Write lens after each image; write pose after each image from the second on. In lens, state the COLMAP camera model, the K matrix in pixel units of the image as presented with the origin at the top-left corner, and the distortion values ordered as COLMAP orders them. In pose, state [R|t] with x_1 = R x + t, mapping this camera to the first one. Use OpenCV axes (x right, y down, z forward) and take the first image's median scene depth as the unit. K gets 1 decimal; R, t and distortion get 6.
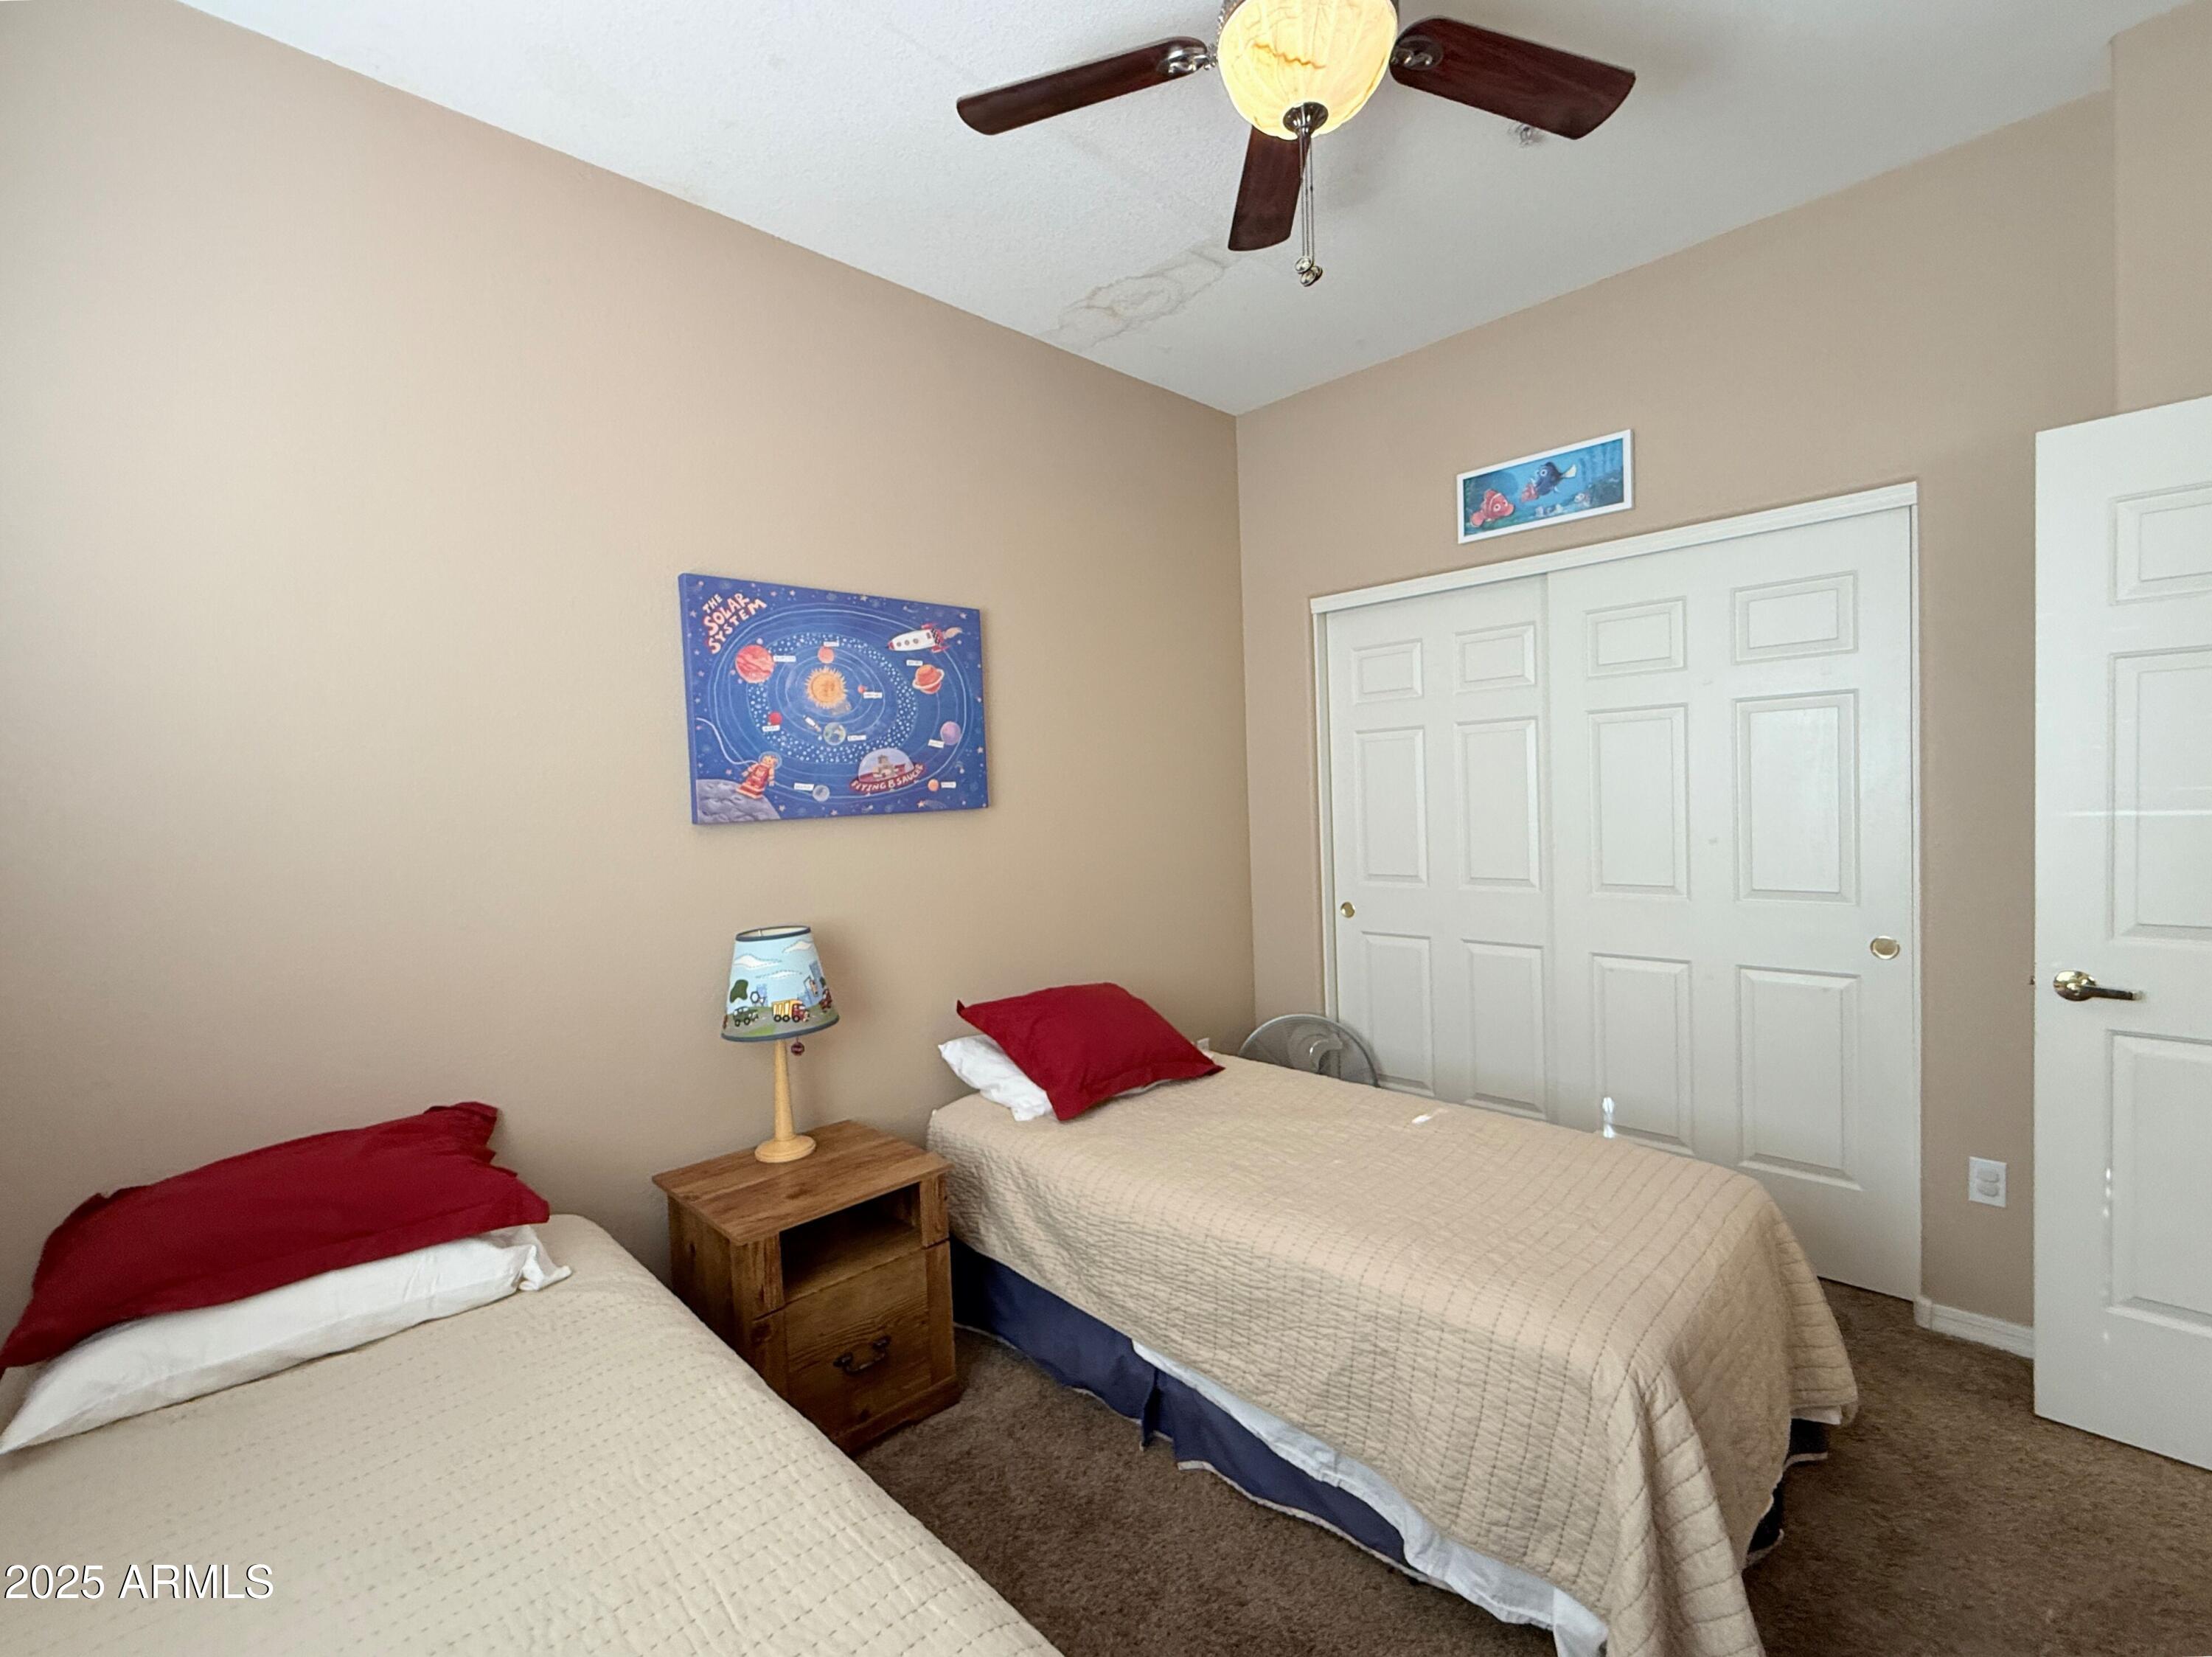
lens RADIAL K [[947.0, 0, 1102.4], [0, 947.0, 832.5], [0, 0, 1]] dist [0.000982, -0.000011]
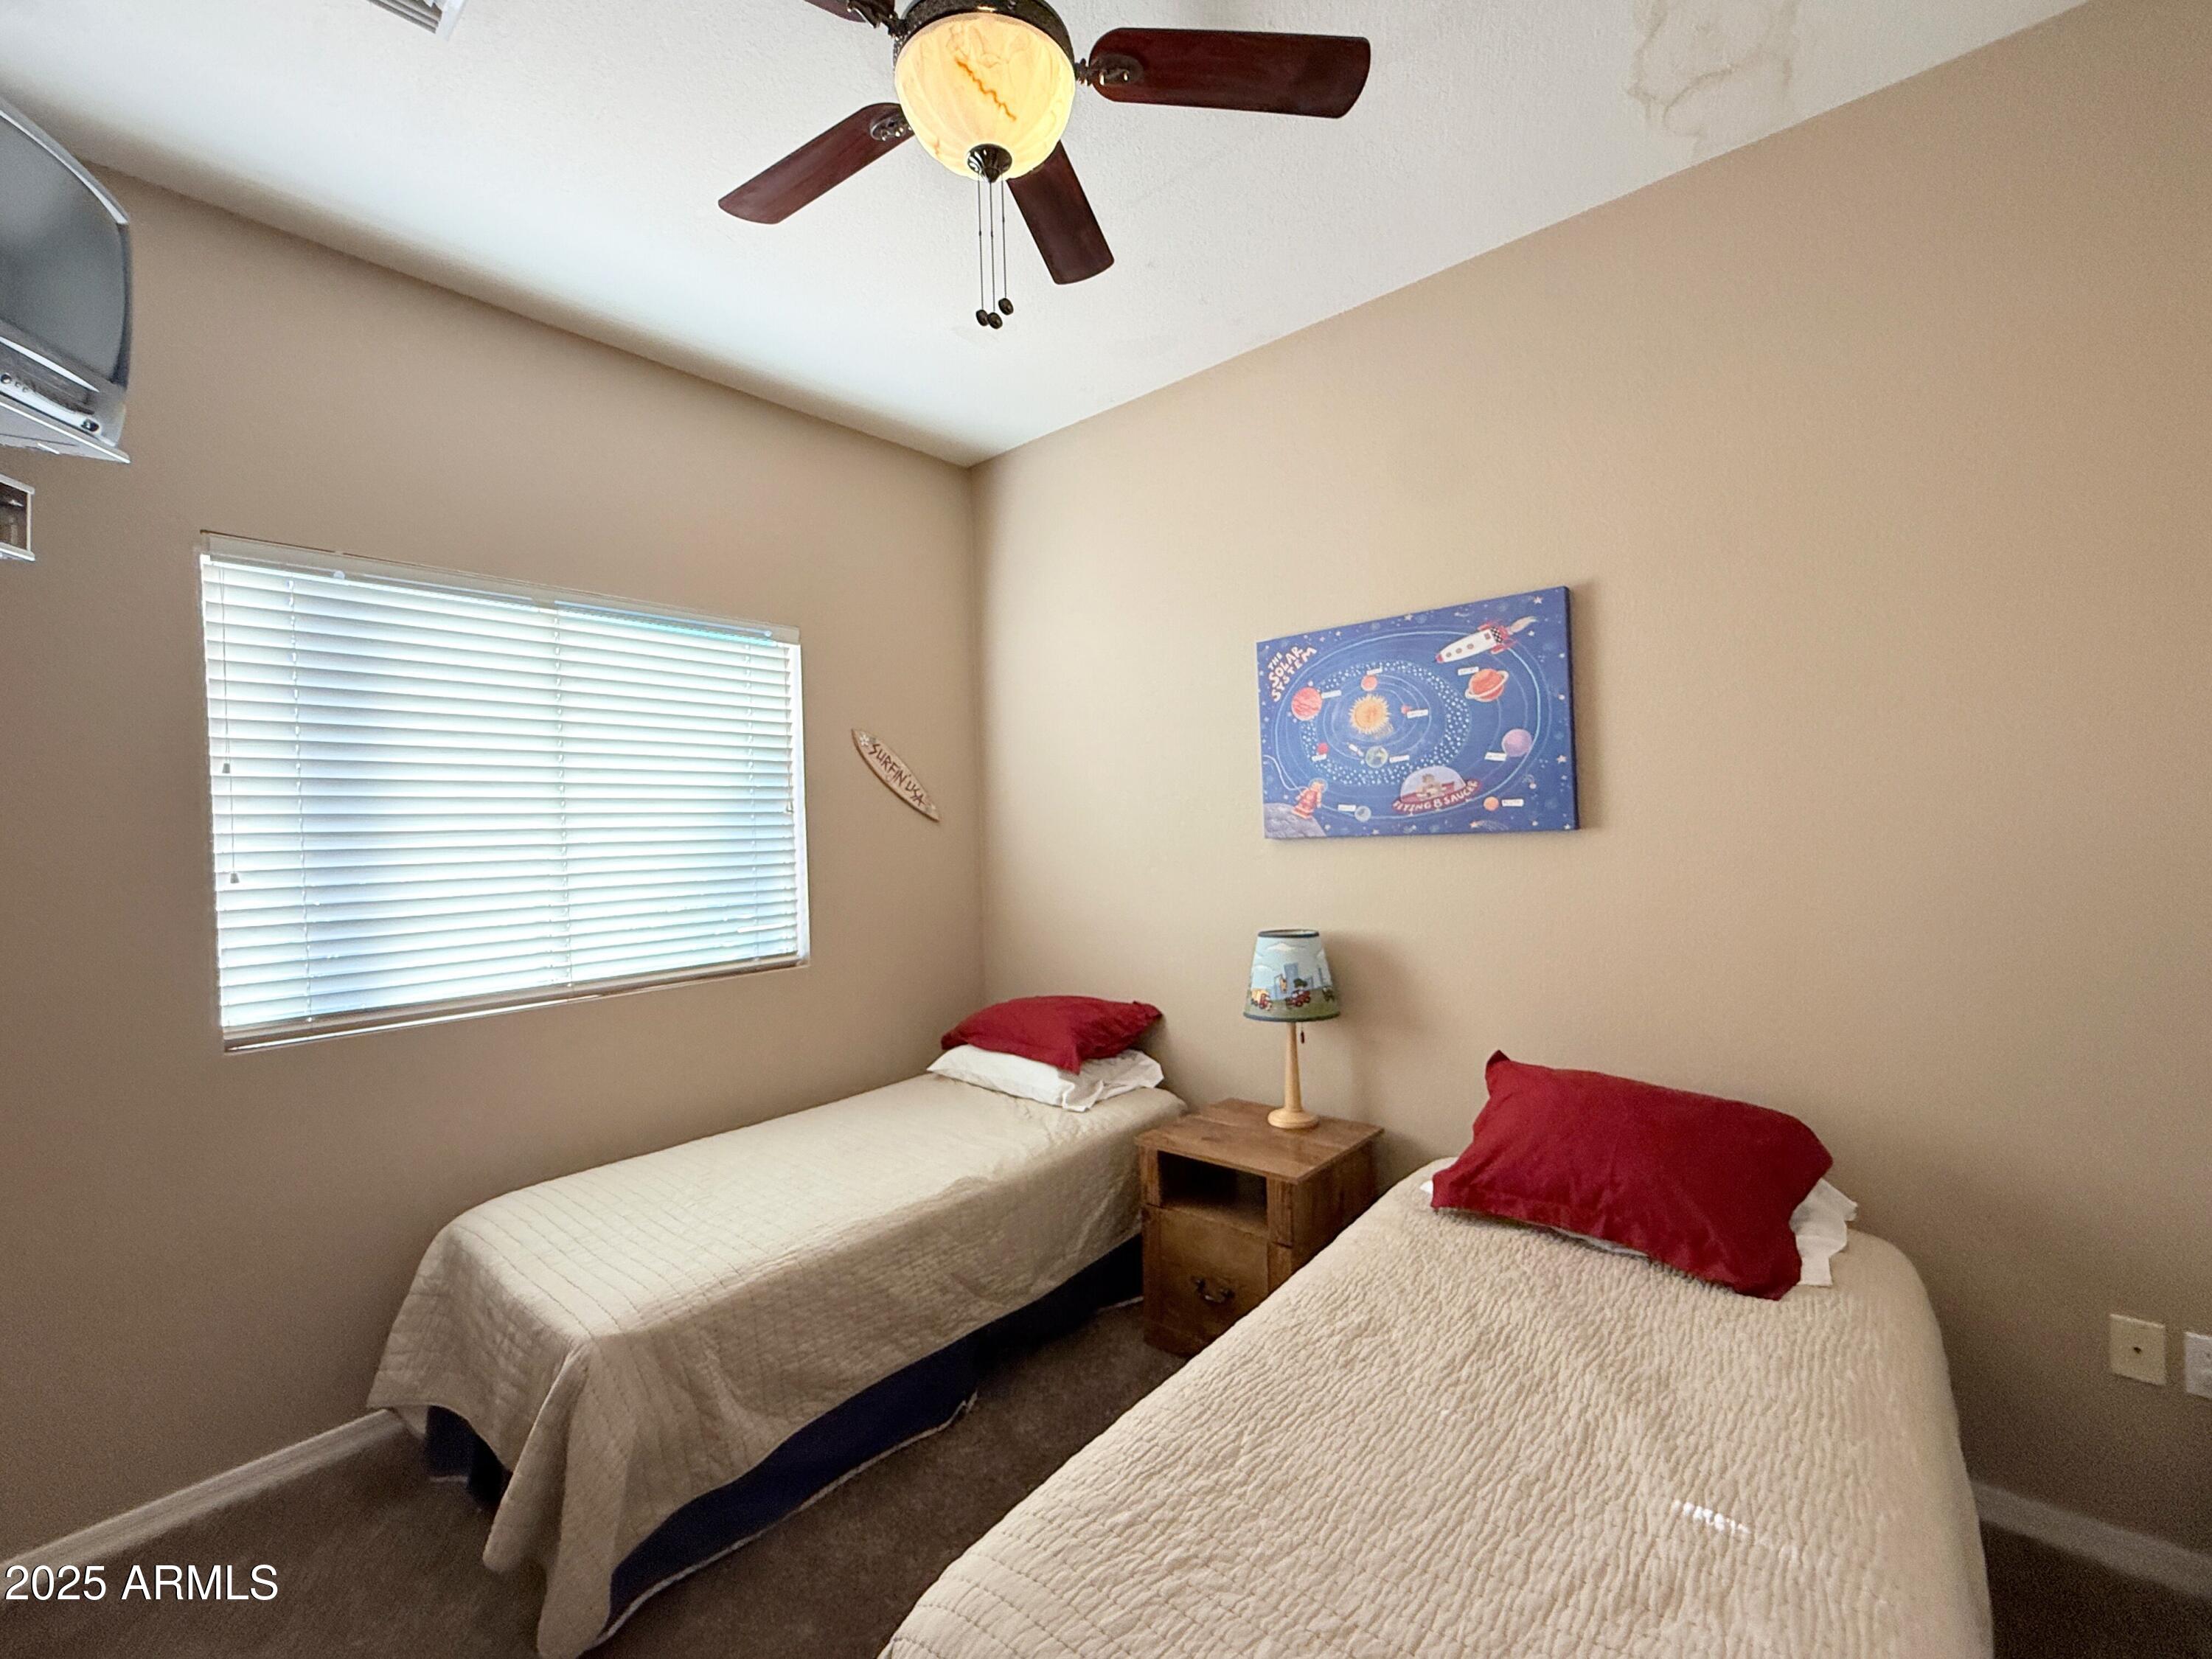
lens RADIAL K [[947.0, 0, 1101.1], [0, 947.0, 825.3], [0, 0, 1]] dist [0.000982, -0.000011]
pose [[0.097254, 0.034286, -0.994669, 0.731159], [-0.009306, 0.999394, 0.033539, -0.060889], [0.995216, 0.005995, 0.097515, 0.596227]]
